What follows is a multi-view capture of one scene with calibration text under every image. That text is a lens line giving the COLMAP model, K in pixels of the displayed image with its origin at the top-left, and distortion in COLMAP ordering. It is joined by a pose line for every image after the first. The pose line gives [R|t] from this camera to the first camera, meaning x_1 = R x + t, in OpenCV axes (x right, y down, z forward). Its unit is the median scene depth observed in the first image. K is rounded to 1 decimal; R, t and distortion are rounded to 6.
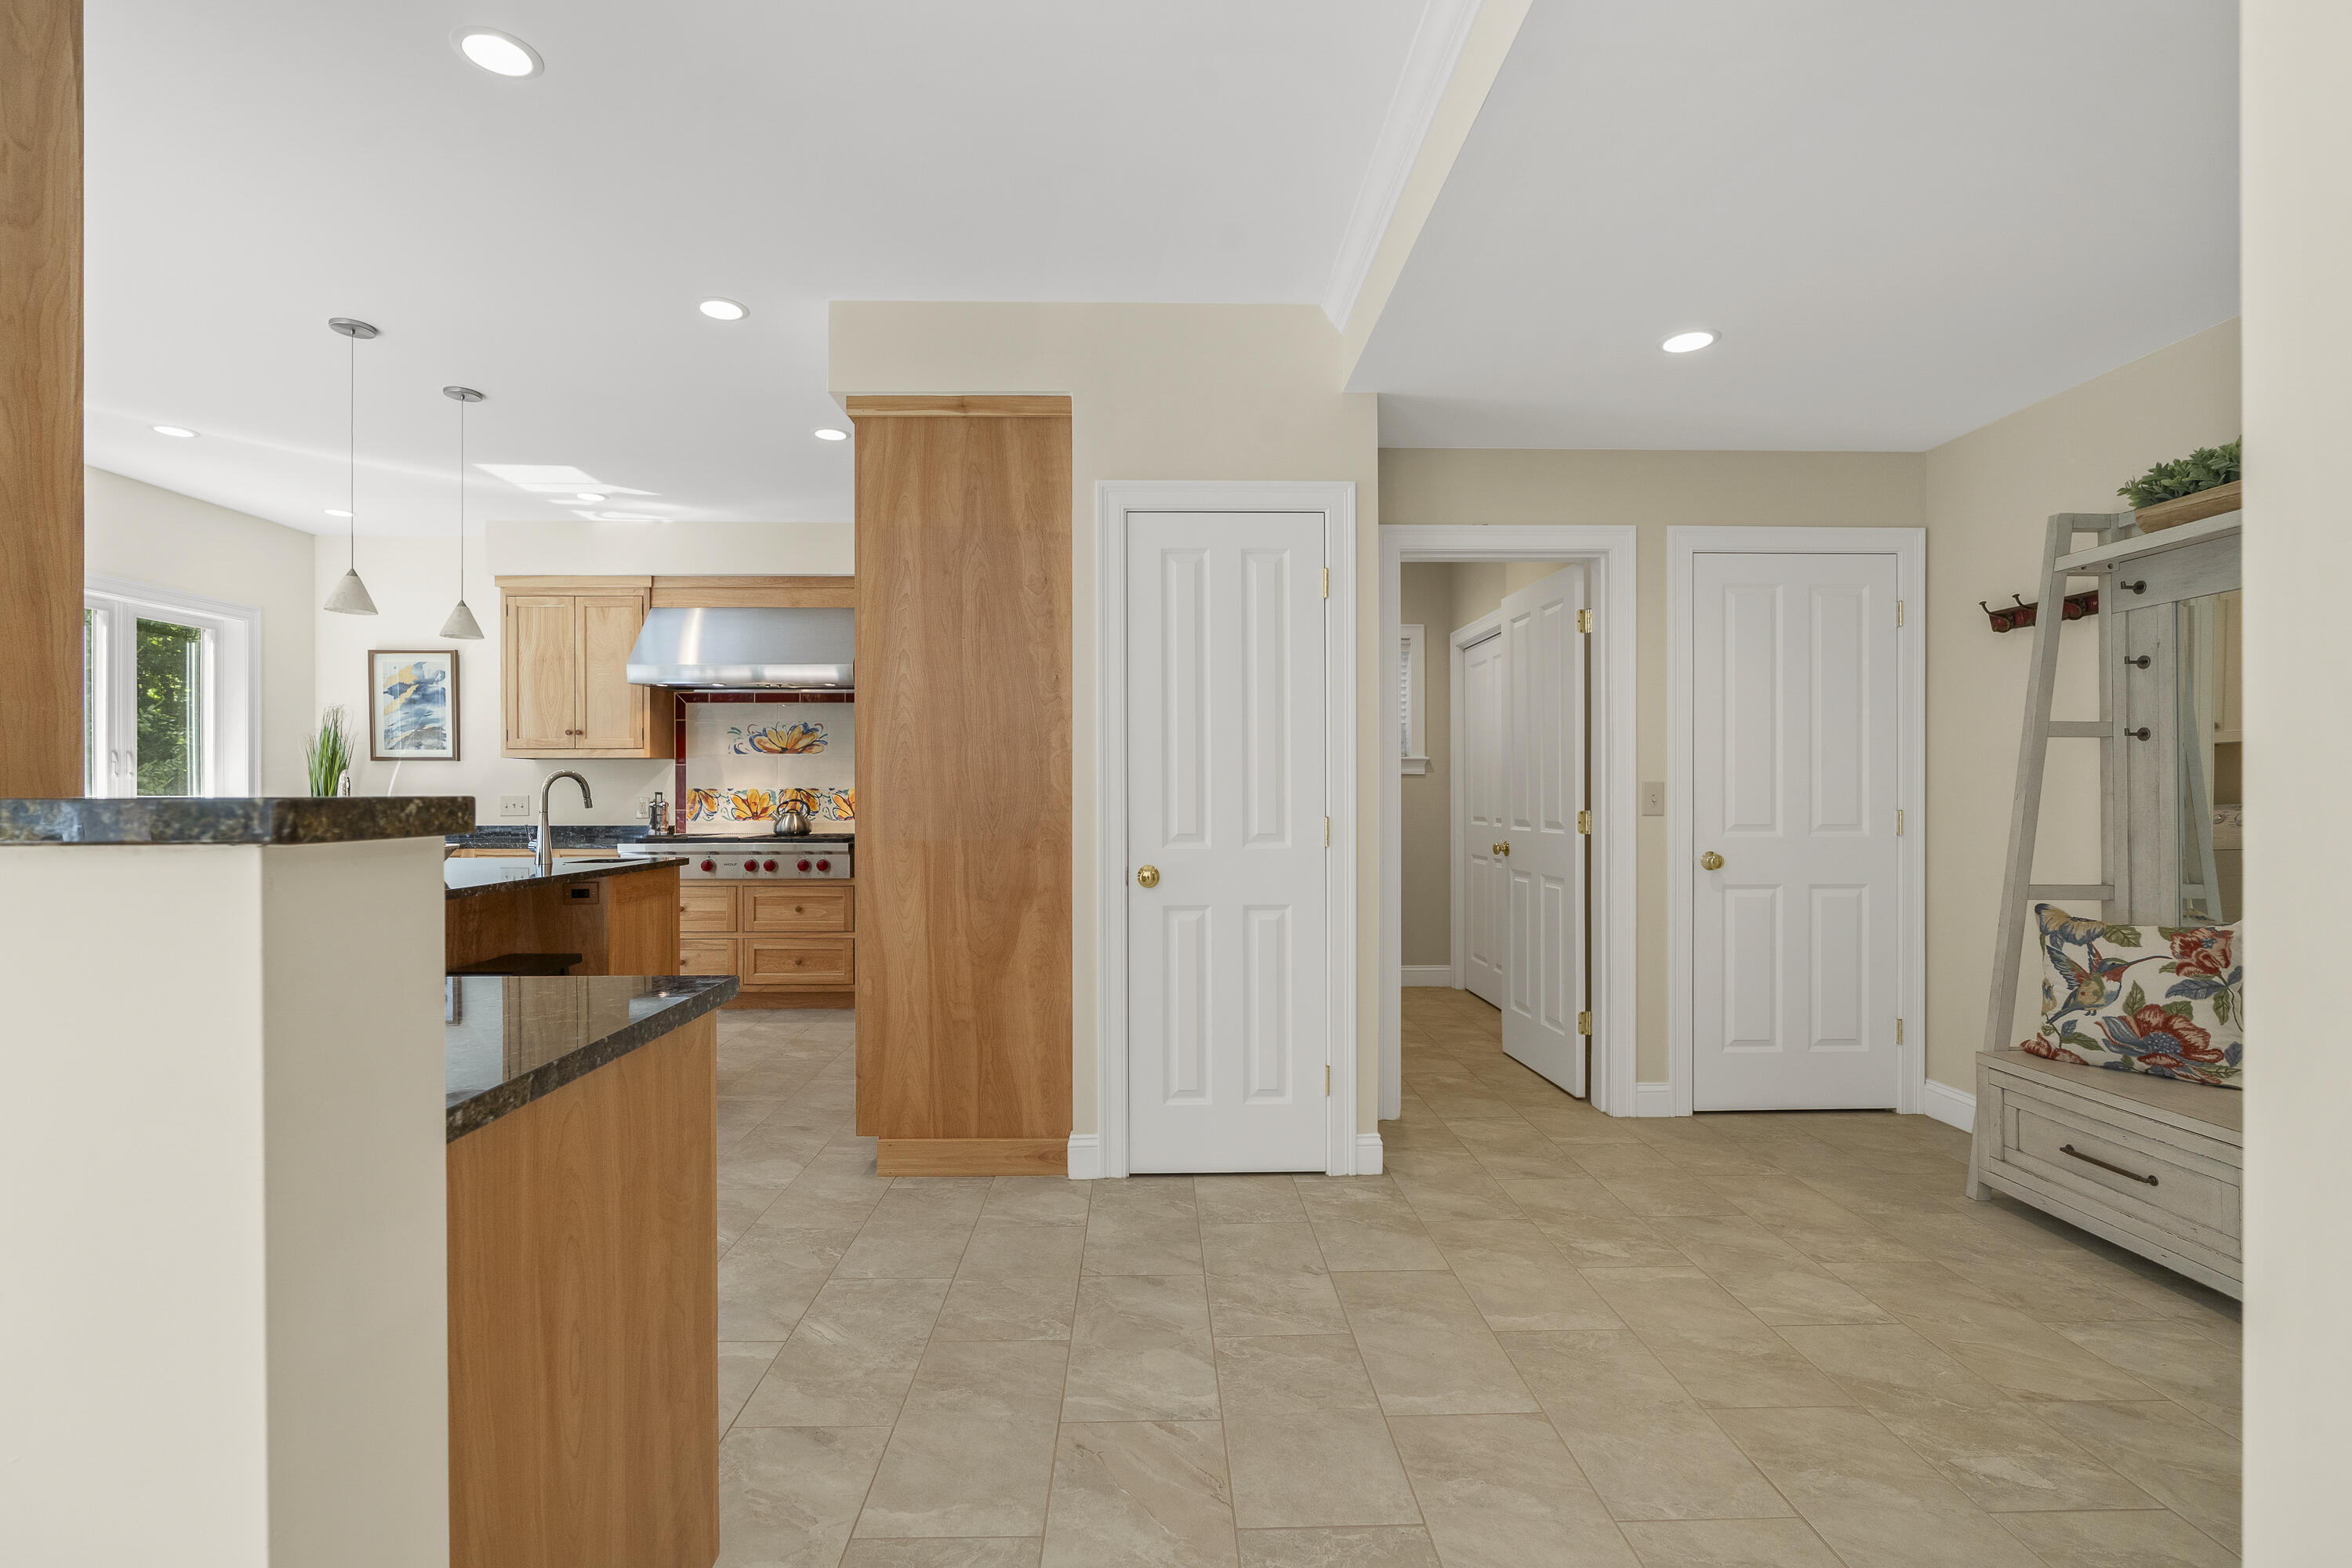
lens RADIAL K [[1084.2, 0, 1184.7], [0, 1084.2, 791.0], [0, 0, 1]] dist [-0.013601, 0.002210]
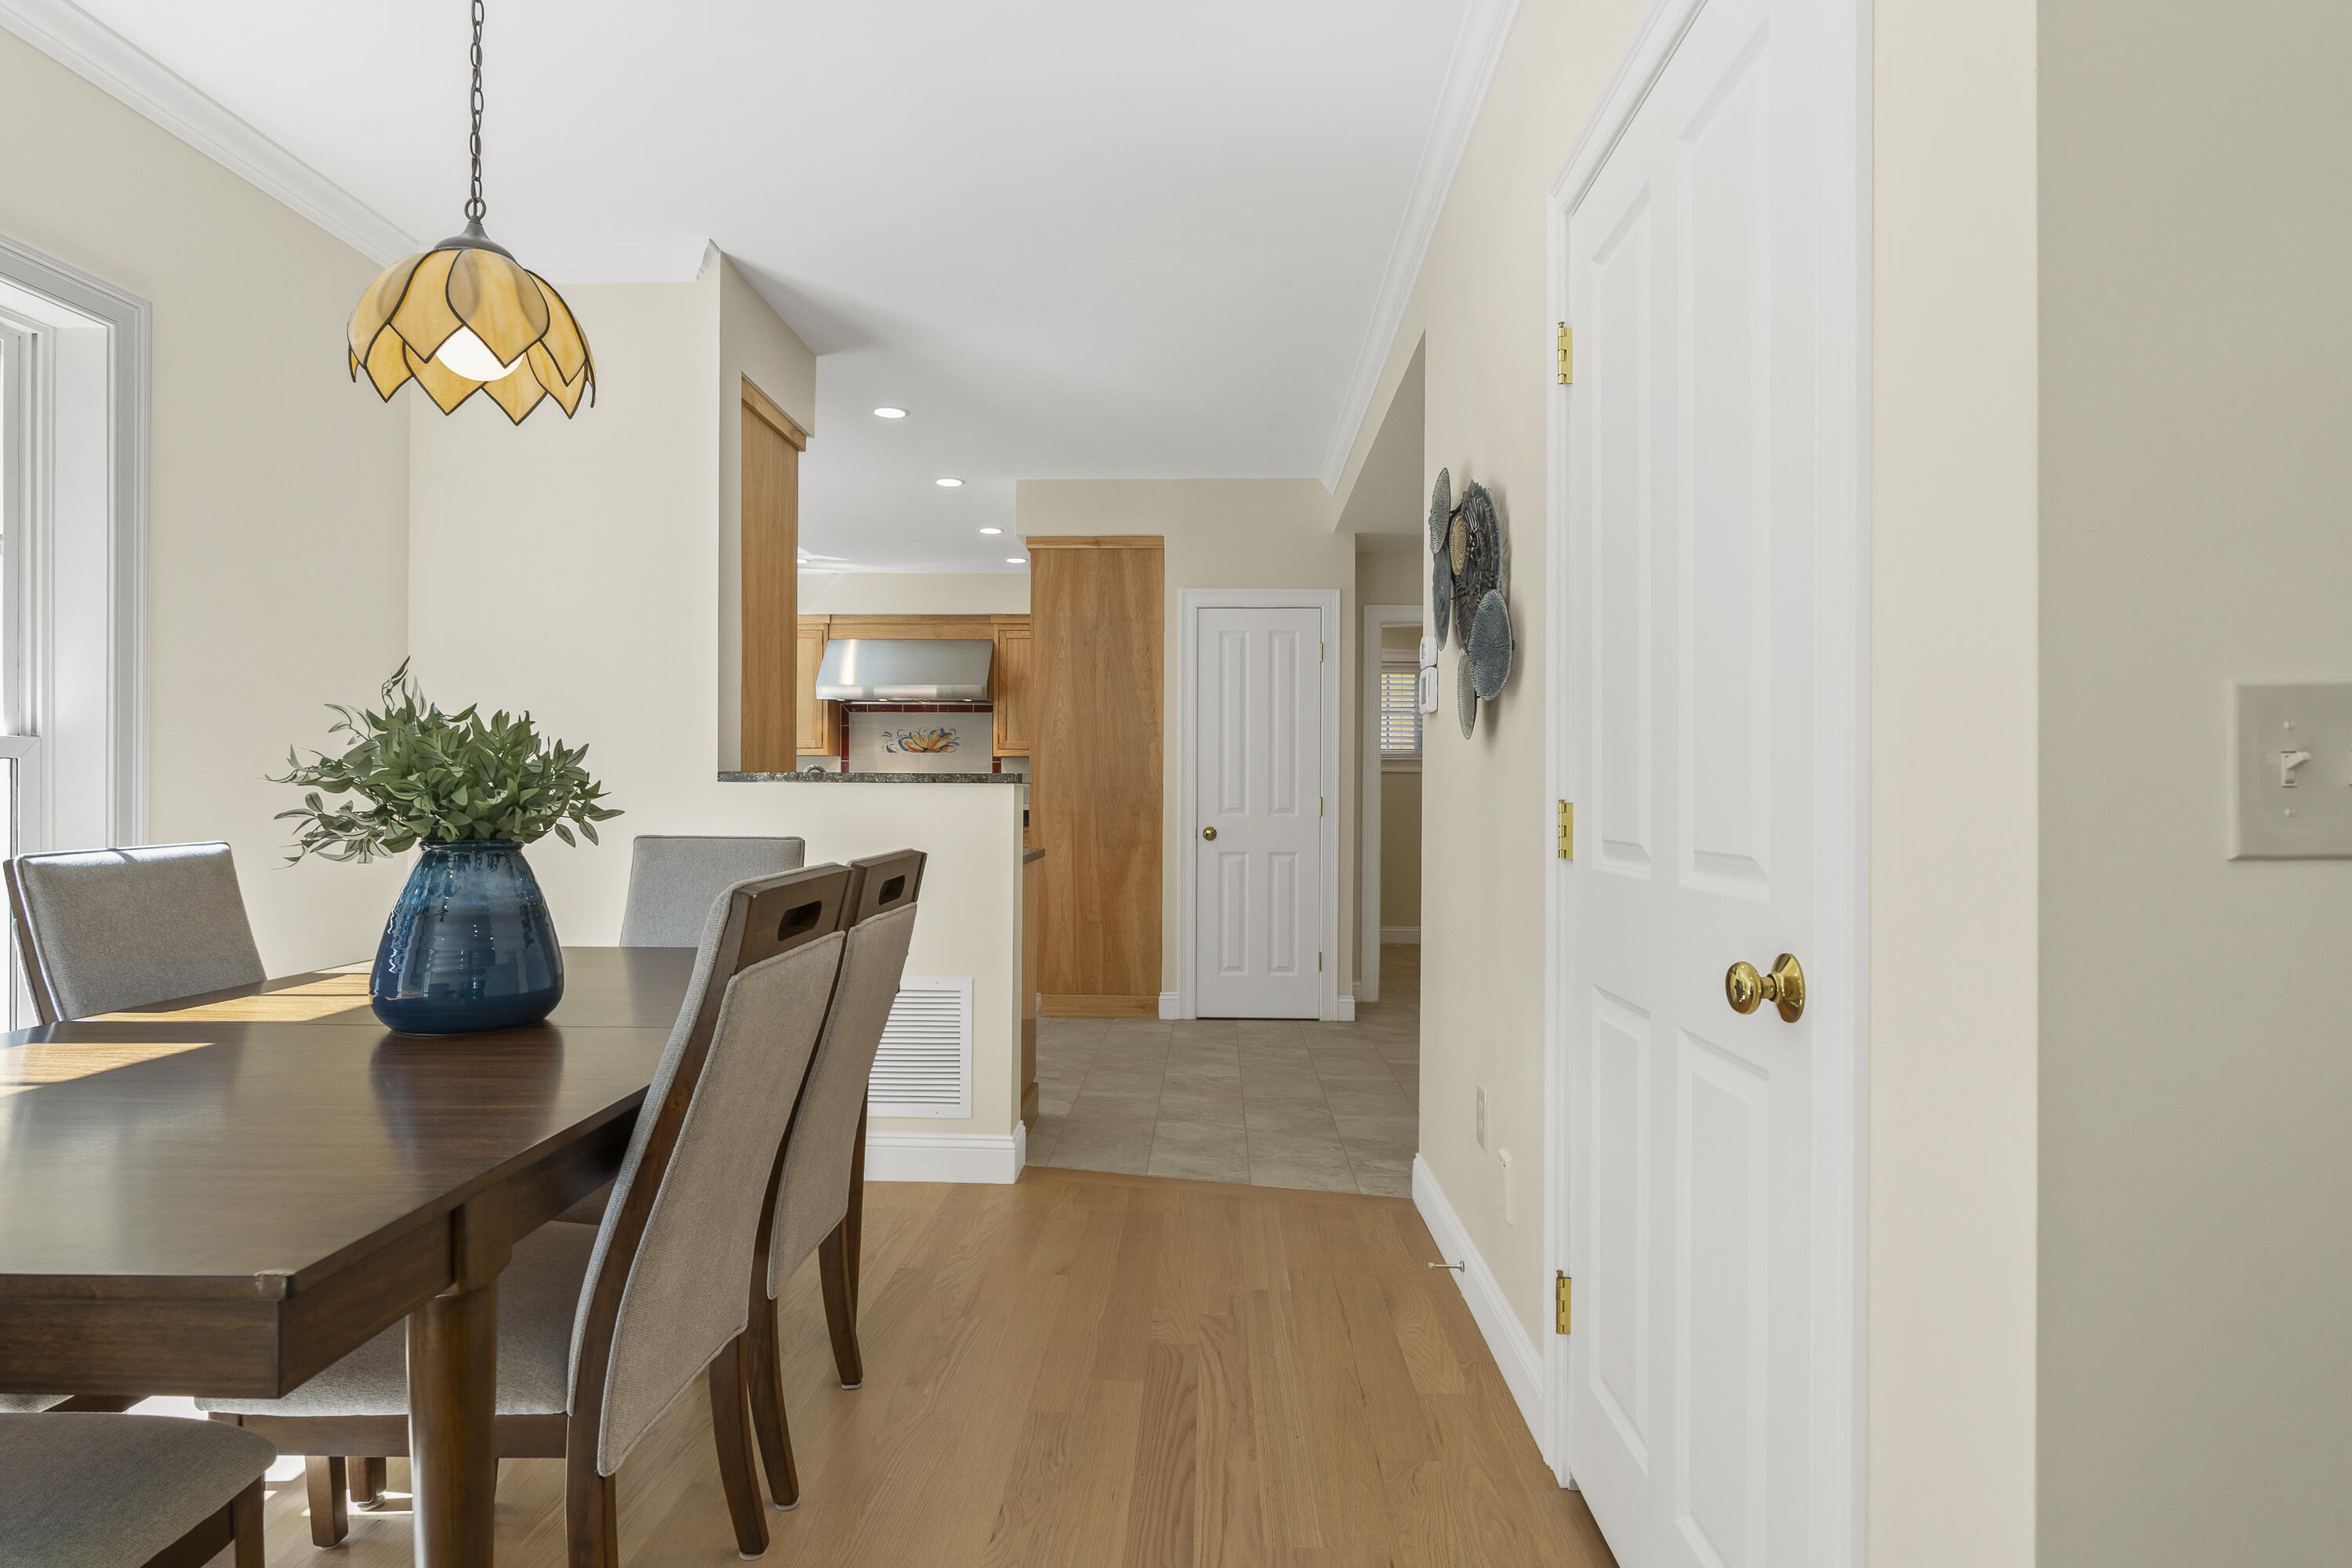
lens RADIAL K [[1240.2, 0, 1178.8], [0, 1240.2, 779.9], [0, 0, 1]] dist [0.004611, 0.001226]
pose [[0.997667, 0.007062, -0.067899, 0.044729], [-0.007673, 0.999932, -0.008738, 0.014949], [0.067833, 0.009239, 0.997654, -0.837086]]
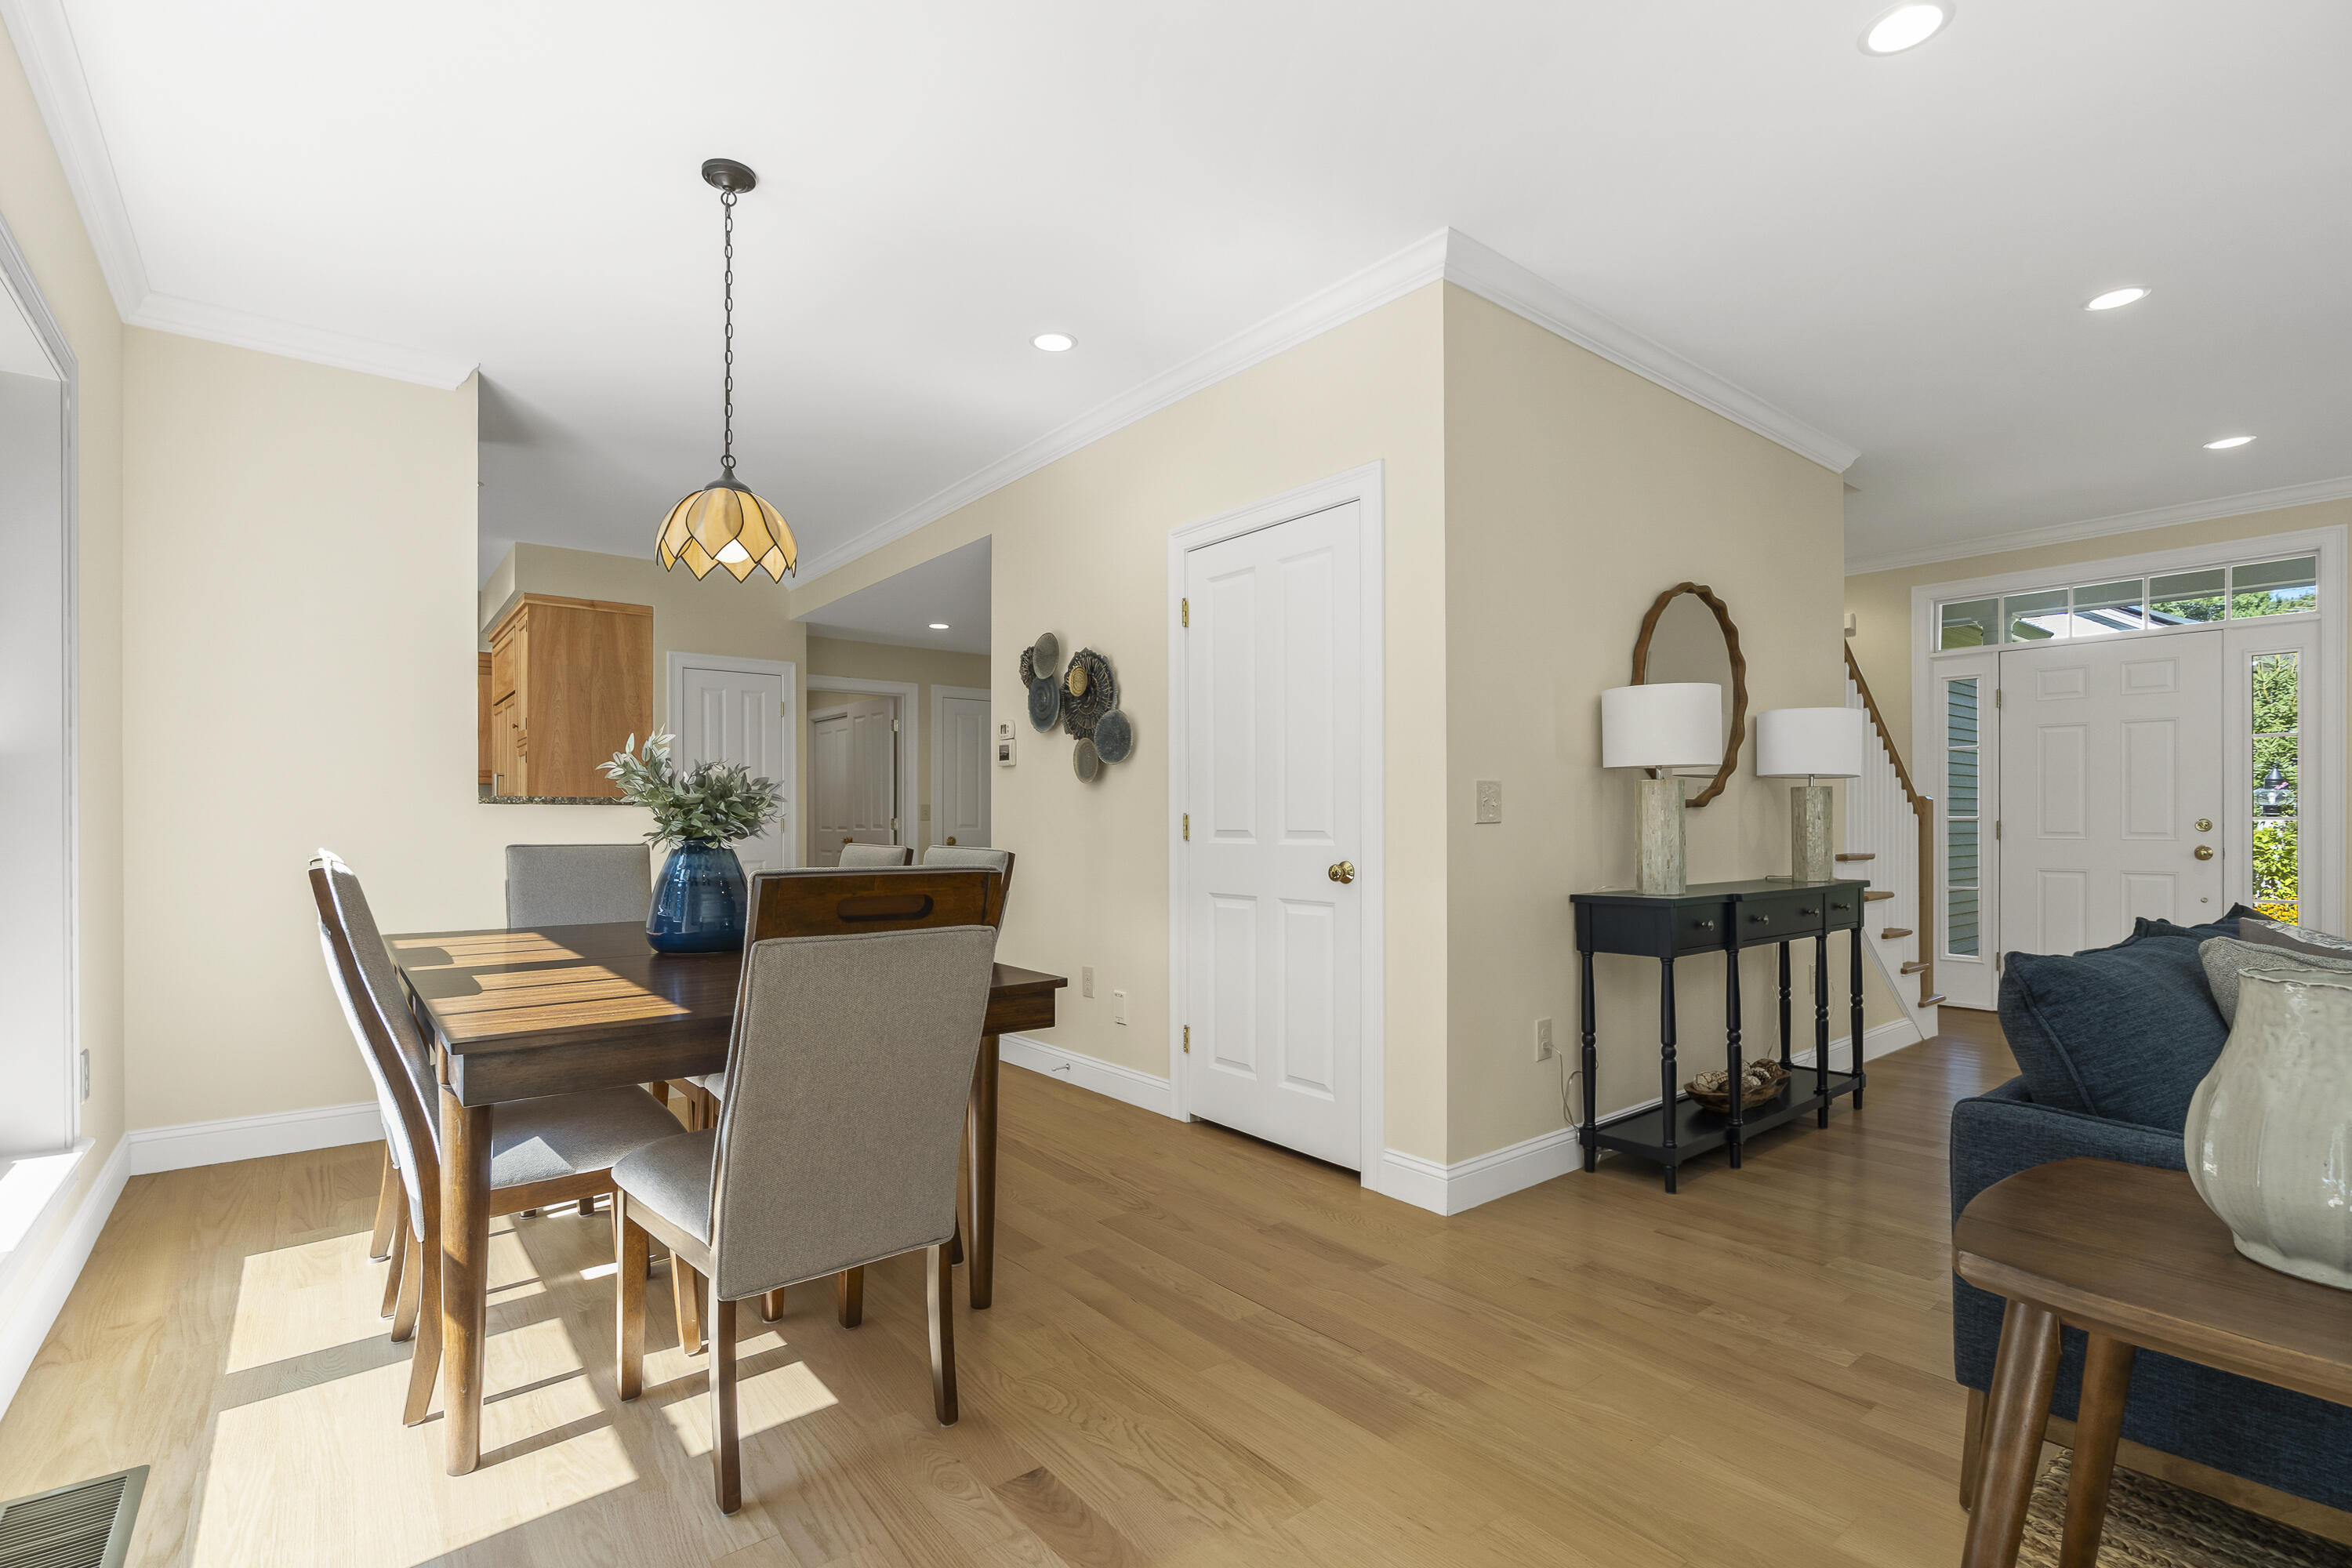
lens RADIAL K [[1084.2, 0, 1168.1], [0, 1084.2, 804.5], [0, 0, 1]] dist [-0.013601, 0.002210]
pose [[0.800172, 0.007168, 0.599728, -0.535584], [-0.000154, 0.999931, -0.011747, 0.022497], [-0.599770, 0.009307, 0.800118, -1.150753]]
